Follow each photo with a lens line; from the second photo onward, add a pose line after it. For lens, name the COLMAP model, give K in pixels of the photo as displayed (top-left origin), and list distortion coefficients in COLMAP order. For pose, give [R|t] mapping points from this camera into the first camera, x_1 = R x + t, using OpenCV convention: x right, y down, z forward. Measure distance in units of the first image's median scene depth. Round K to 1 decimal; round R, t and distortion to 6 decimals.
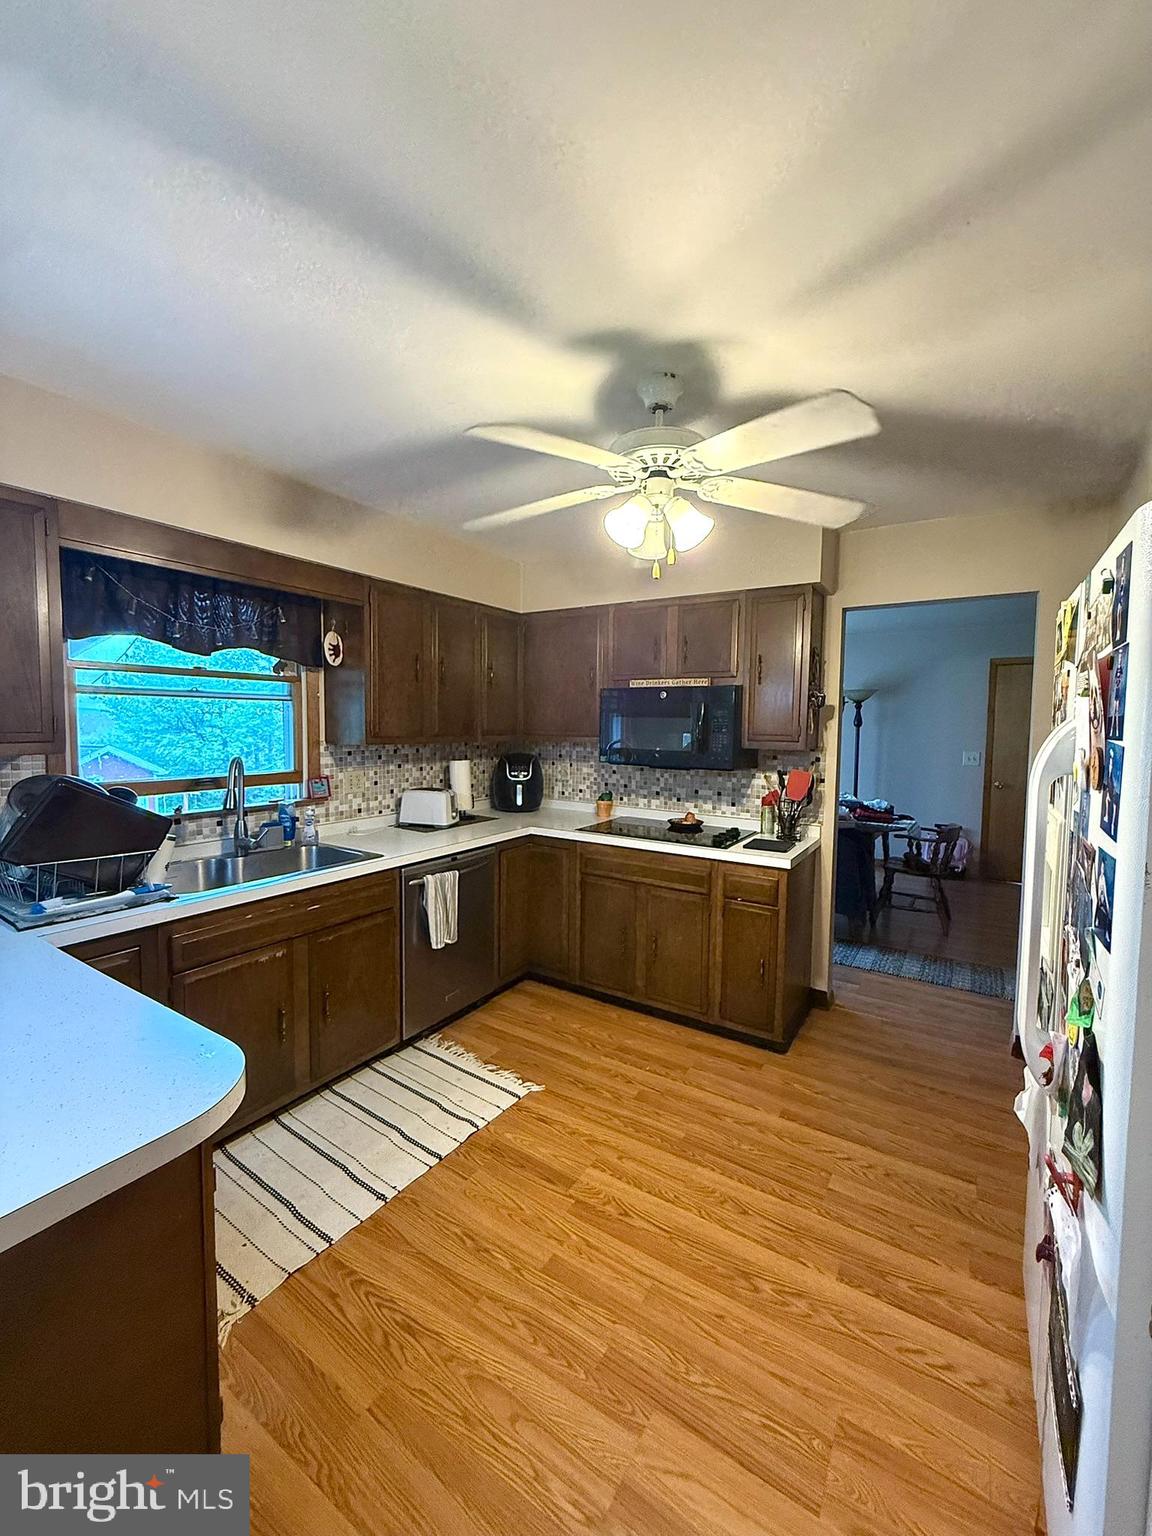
lens RADIAL K [[613.3, 0, 576.0], [0, 613.3, 768.0], [0, 0, 1]] dist [0.000447, 0.000530]
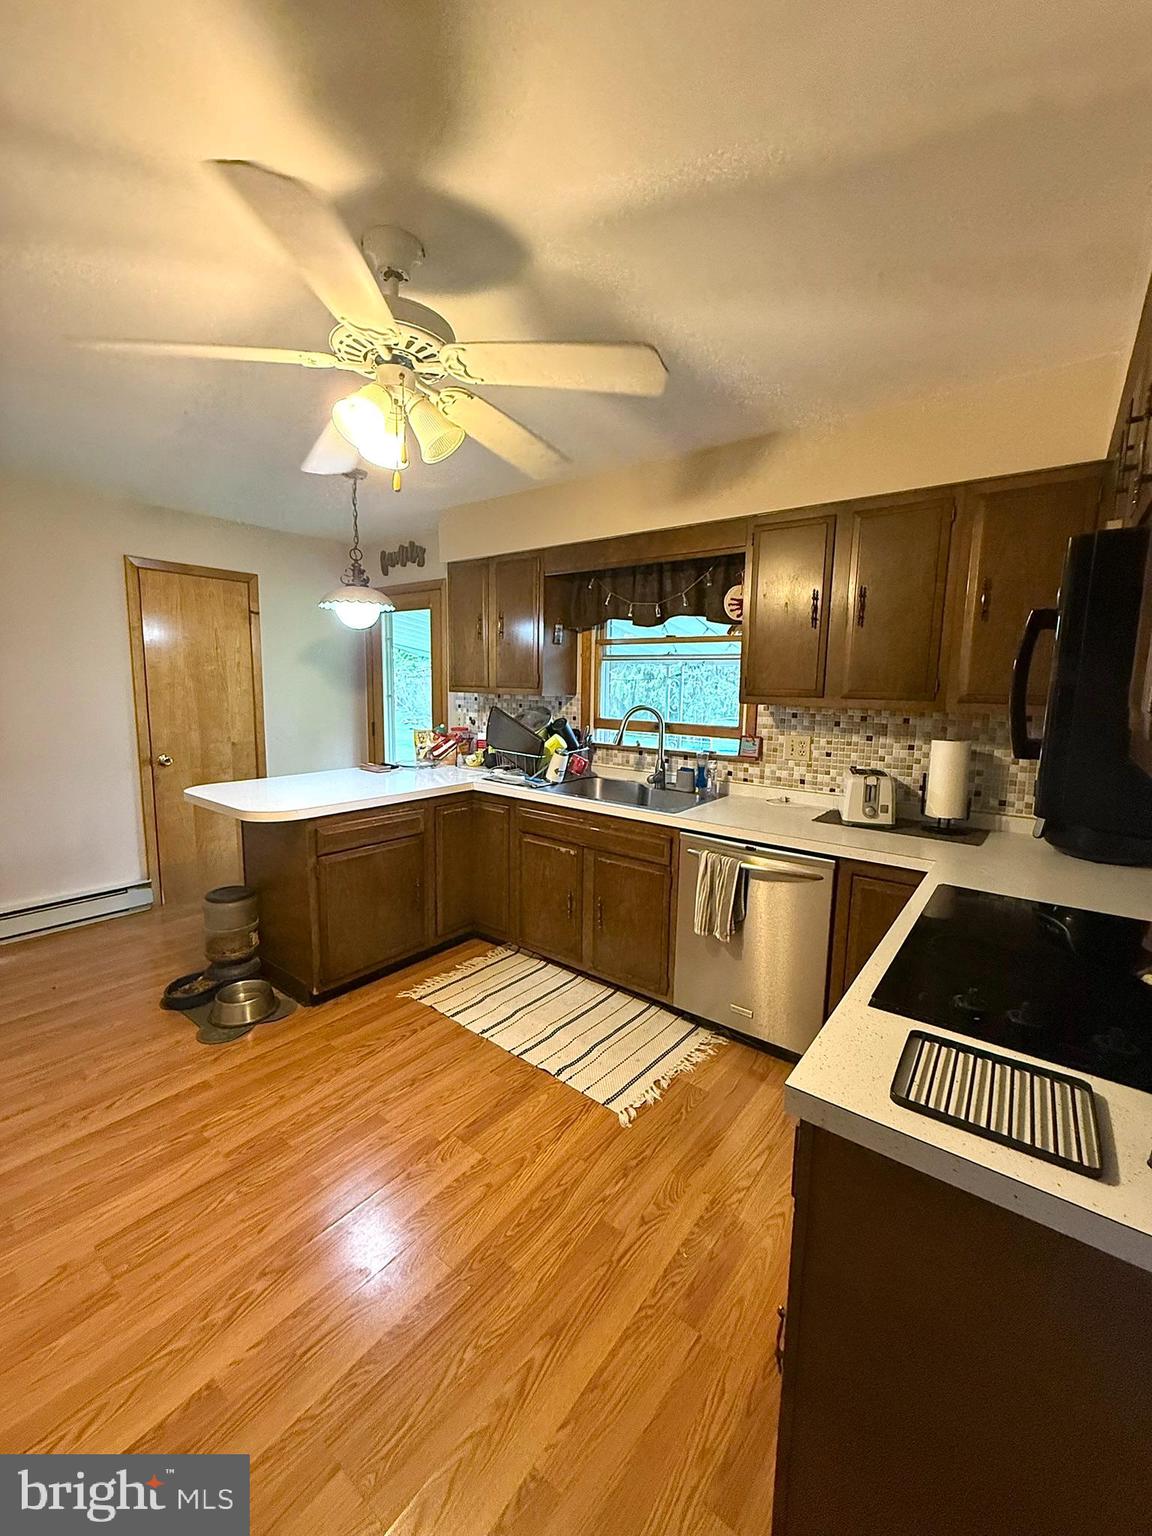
lens RADIAL K [[613.3, 0, 576.0], [0, 613.3, 768.0], [0, 0, 1]] dist [0.000447, 0.000530]
pose [[-0.091663, 0.128672, -0.987442, 0.706897], [-0.092577, 0.986221, 0.137107, -0.052640], [0.991477, 0.103982, -0.078487, 0.966319]]
